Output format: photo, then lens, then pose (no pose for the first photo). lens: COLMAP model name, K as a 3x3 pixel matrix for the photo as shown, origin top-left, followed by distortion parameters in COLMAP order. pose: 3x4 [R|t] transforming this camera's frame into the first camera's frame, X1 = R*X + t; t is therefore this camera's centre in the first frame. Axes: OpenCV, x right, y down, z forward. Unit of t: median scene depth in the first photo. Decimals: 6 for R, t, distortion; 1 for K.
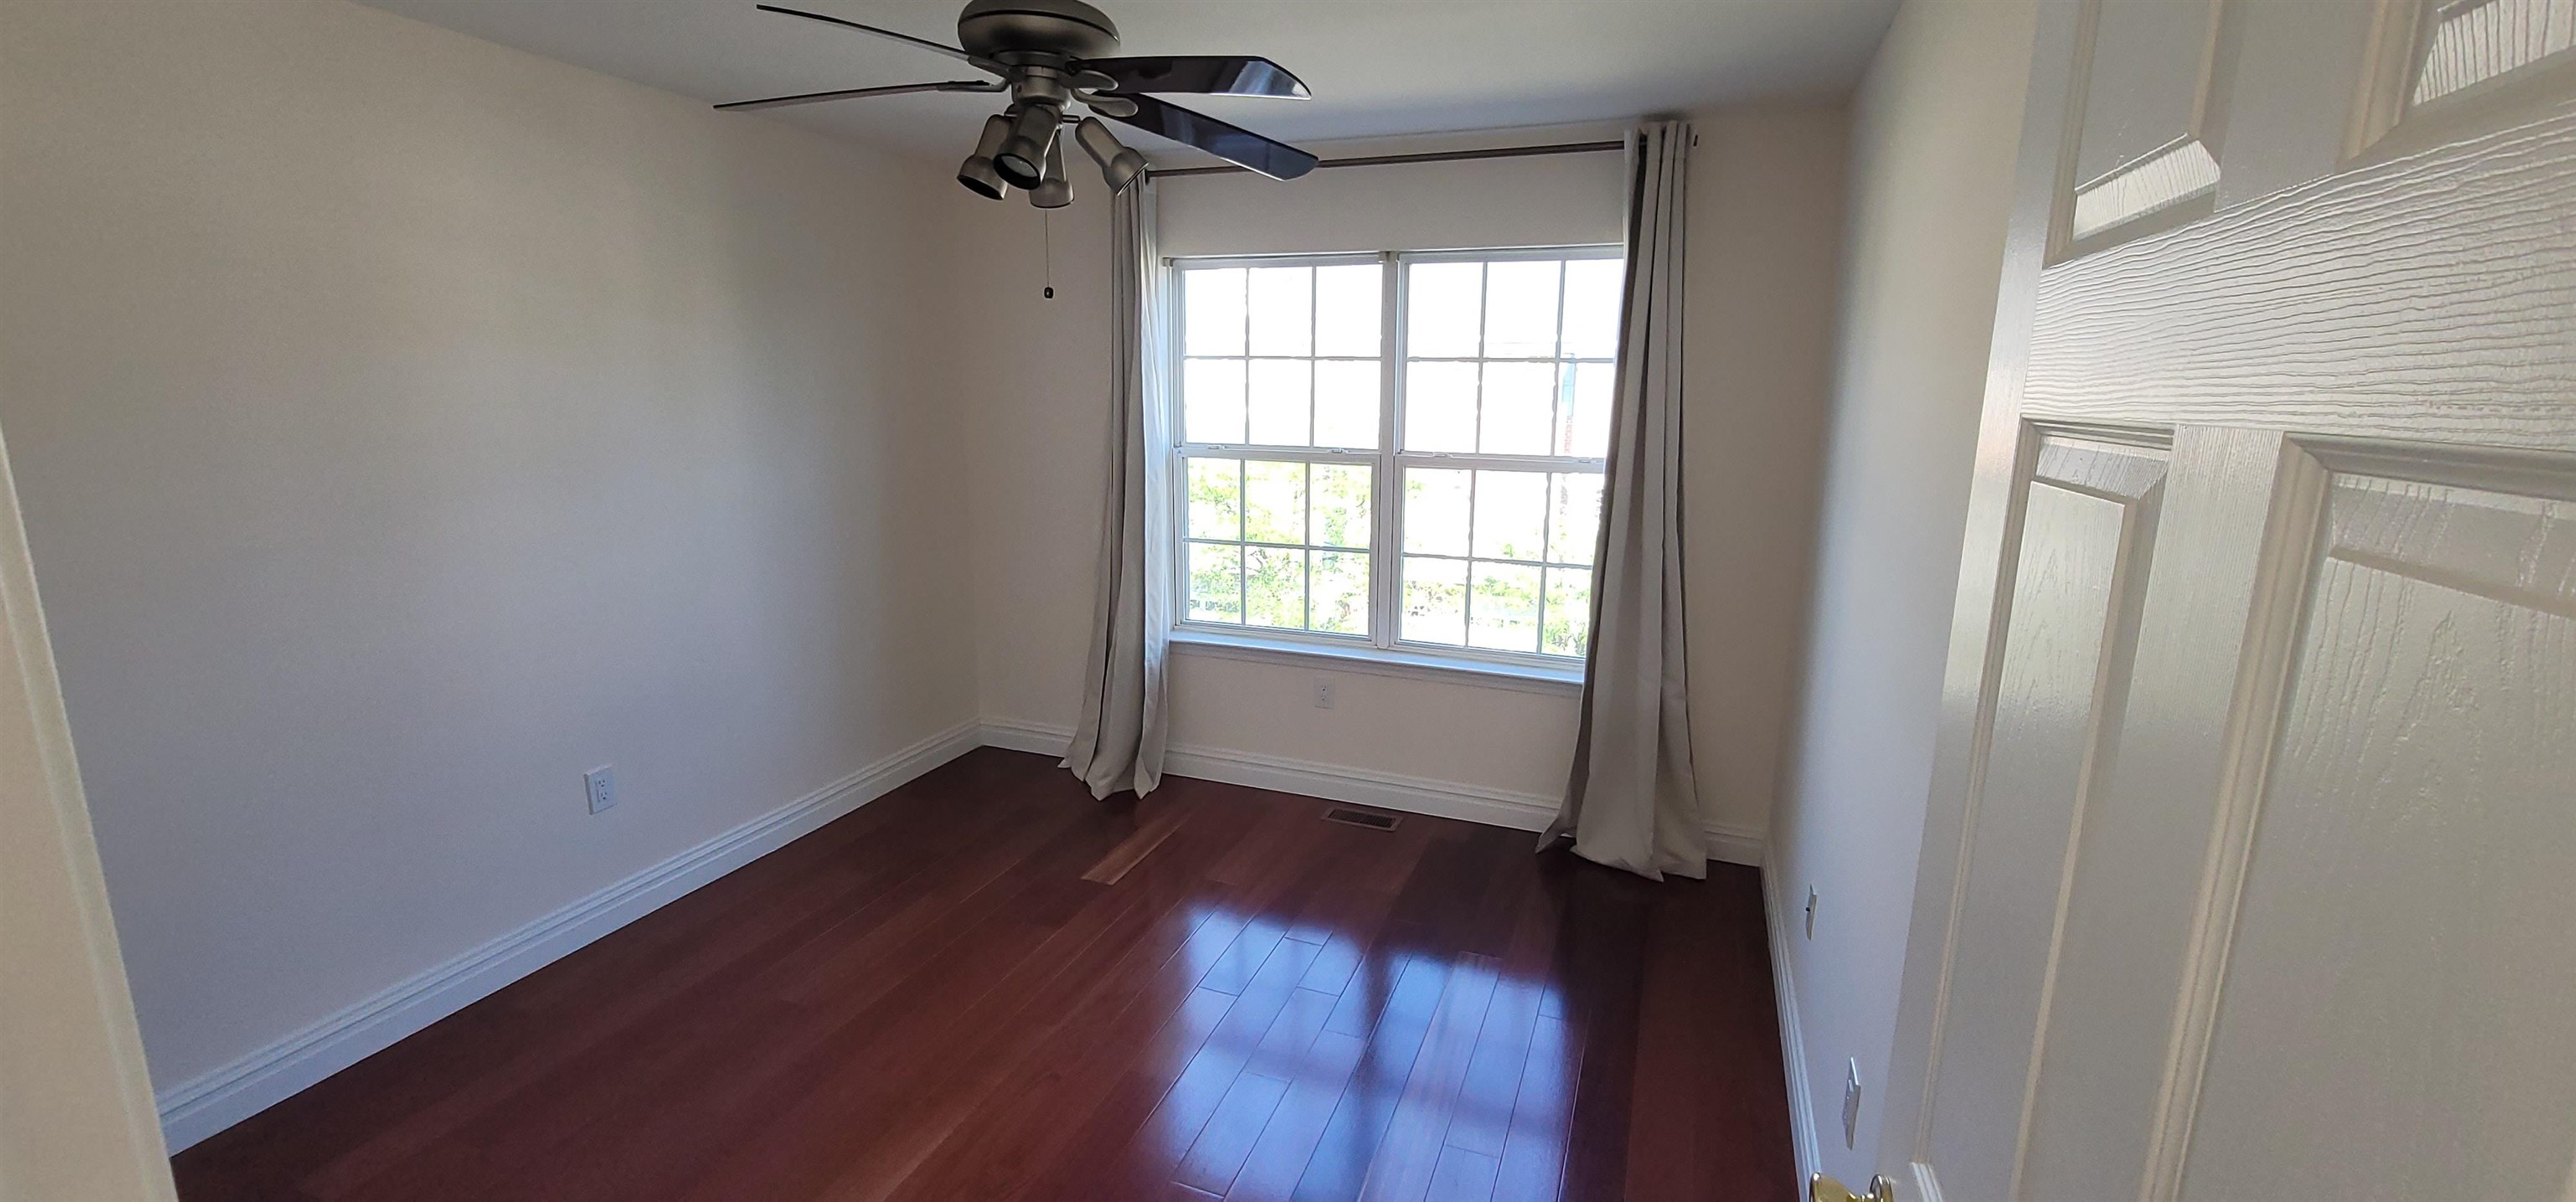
lens RADIAL K [[1055.9, 0, 1284.8], [0, 1055.9, 604.5], [0, 0, 1]] dist [-0.002865, 0.000238]
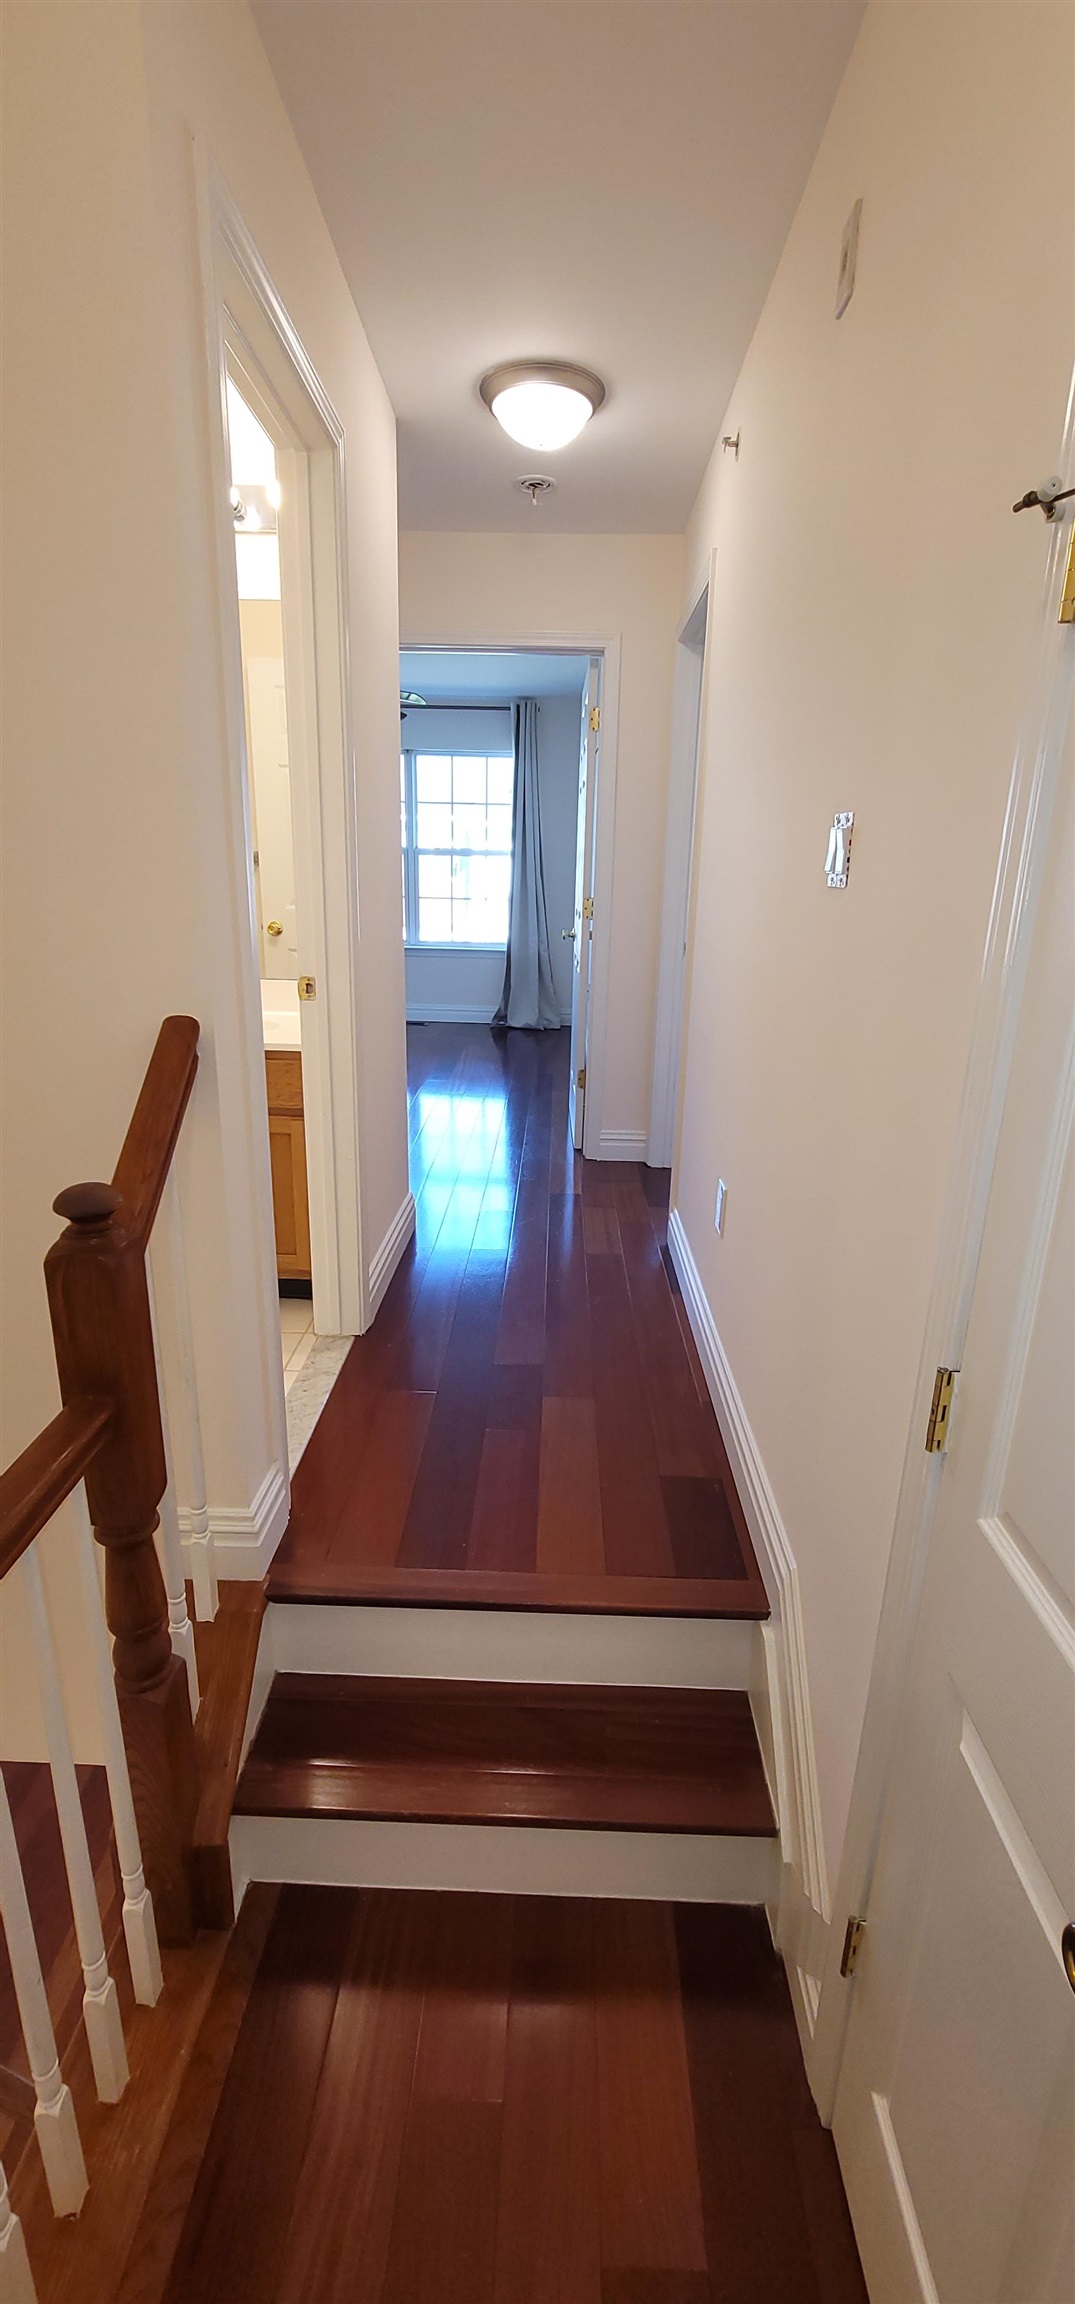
lens RADIAL K [[944.6, 0, 536.5], [0, 944.6, 1150.4], [0, 0, 1]] dist [-0.002865, 0.000238]
pose [[0.947995, -0.079552, 0.308184, -0.320307], [0.052235, 0.994019, 0.095909, 0.315214], [-0.313971, -0.074824, 0.946480, -0.988239]]
